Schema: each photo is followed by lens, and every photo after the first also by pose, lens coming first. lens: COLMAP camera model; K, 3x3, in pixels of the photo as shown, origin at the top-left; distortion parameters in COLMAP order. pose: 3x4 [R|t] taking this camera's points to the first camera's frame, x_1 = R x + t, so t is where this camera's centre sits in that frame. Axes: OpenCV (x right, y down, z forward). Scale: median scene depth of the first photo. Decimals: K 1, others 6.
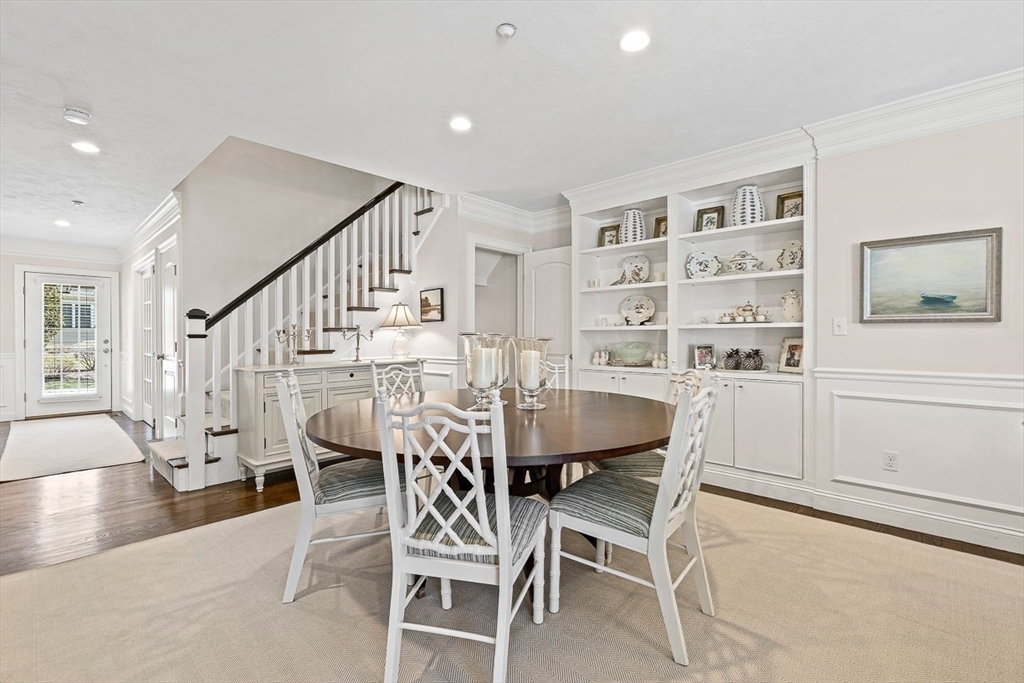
lens RADIAL K [[453.0, 0, 512.5], [0, 453.0, 338.1], [0, 0, 1]] dist [-0.009303, 0.000910]
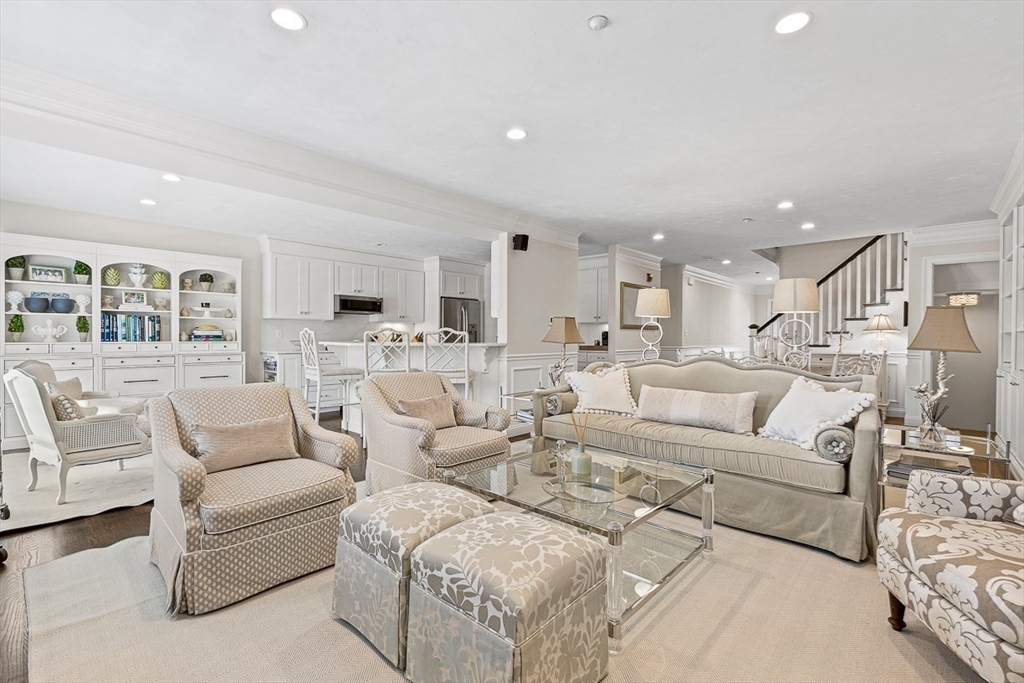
lens RADIAL K [[453.0, 0, 507.9], [0, 453.0, 340.7], [0, 0, 1]] dist [-0.009303, 0.000910]
pose [[0.008589, 0.013832, -0.999867, 1.165499], [-0.008594, 0.999868, 0.013759, -0.002606], [0.999926, 0.008475, 0.008706, -0.187633]]
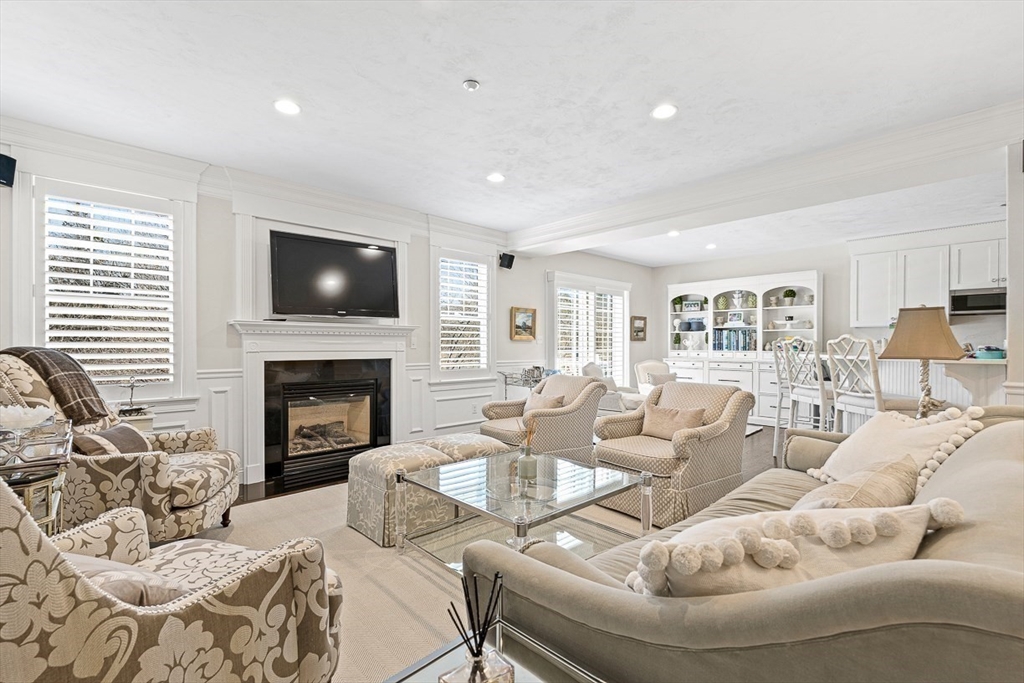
lens RADIAL K [[453.0, 0, 513.2], [0, 453.0, 344.1], [0, 0, 1]] dist [-0.009303, 0.000910]
pose [[-0.998417, 0.001424, 0.056219, 0.651678], [0.001539, 0.999997, 0.001996, -0.002082], [-0.056216, 0.002079, -0.998416, 0.425171]]
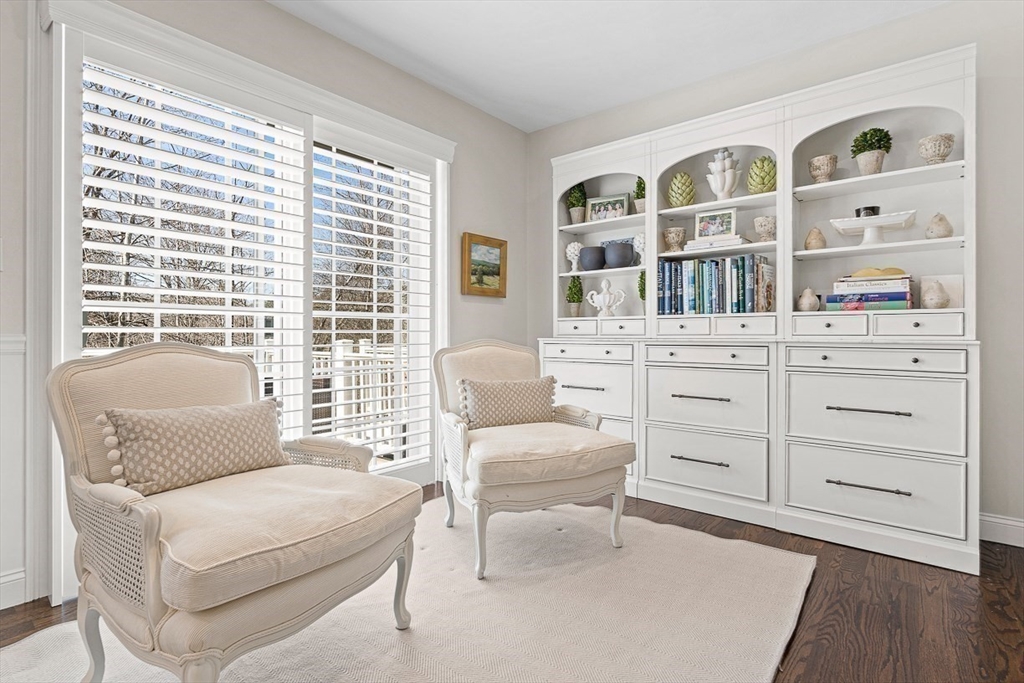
lens RADIAL K [[502.7, 0, 515.9], [0, 502.7, 332.1], [0, 0, 1]] dist [-0.004574, -0.000392]
pose [[-0.997253, 0.007003, -0.073736, 0.282757], [0.006509, 0.999955, 0.006942, 0.040690], [0.073781, 0.006443, -0.997254, -0.534766]]
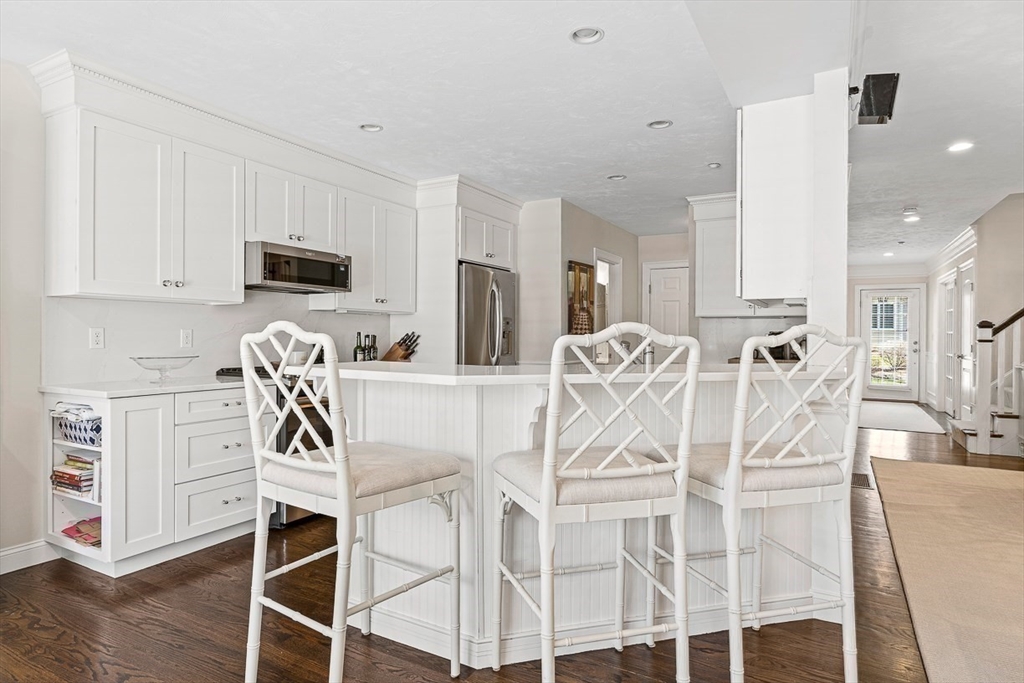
lens RADIAL K [[578.2, 0, 513.8], [0, 578.2, 337.0], [0, 0, 1]] dist [-0.005333, -0.001342]
pose [[0.240079, 0.008152, -0.970719, 0.484483], [-0.010107, 0.999932, 0.005898, -0.009156], [0.970701, 0.008395, 0.240145, -0.599271]]
